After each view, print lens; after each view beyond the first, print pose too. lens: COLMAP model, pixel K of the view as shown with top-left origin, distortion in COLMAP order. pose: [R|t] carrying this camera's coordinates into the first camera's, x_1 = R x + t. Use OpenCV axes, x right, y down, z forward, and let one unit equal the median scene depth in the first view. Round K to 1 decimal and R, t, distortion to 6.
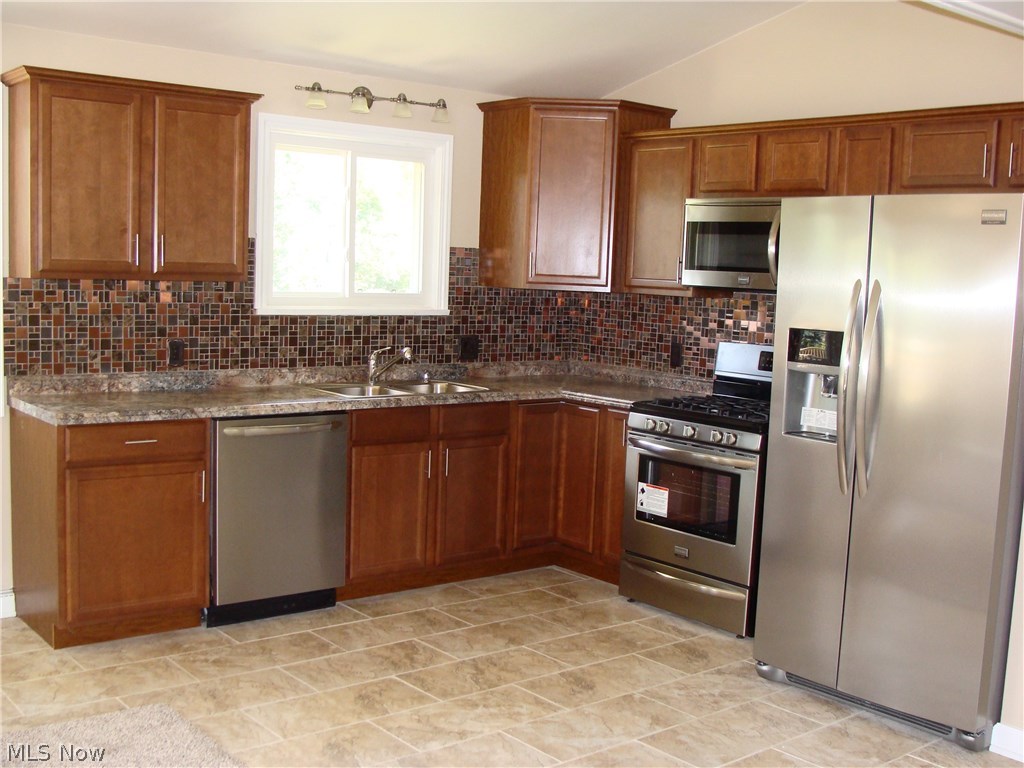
lens RADIAL K [[1163.3, 0, 512.0], [0, 1163.3, 384.0], [0, 0, 1]] dist [-0.116676, 0.017919]
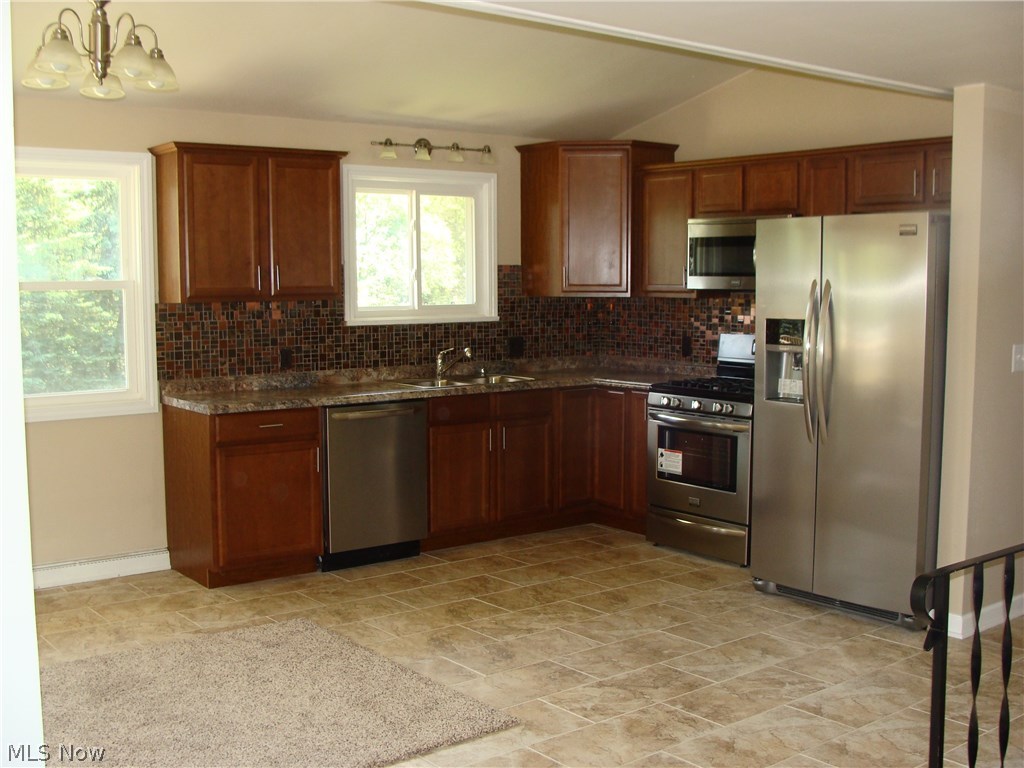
lens RADIAL K [[1163.3, 0, 512.0], [0, 1163.3, 384.0], [0, 0, 1]] dist [-0.116676, 0.017919]
pose [[0.998949, -0.037814, -0.025907, -0.013735], [0.037604, 0.999256, -0.008558, 0.021967], [0.026211, 0.007575, 0.999628, -0.267534]]
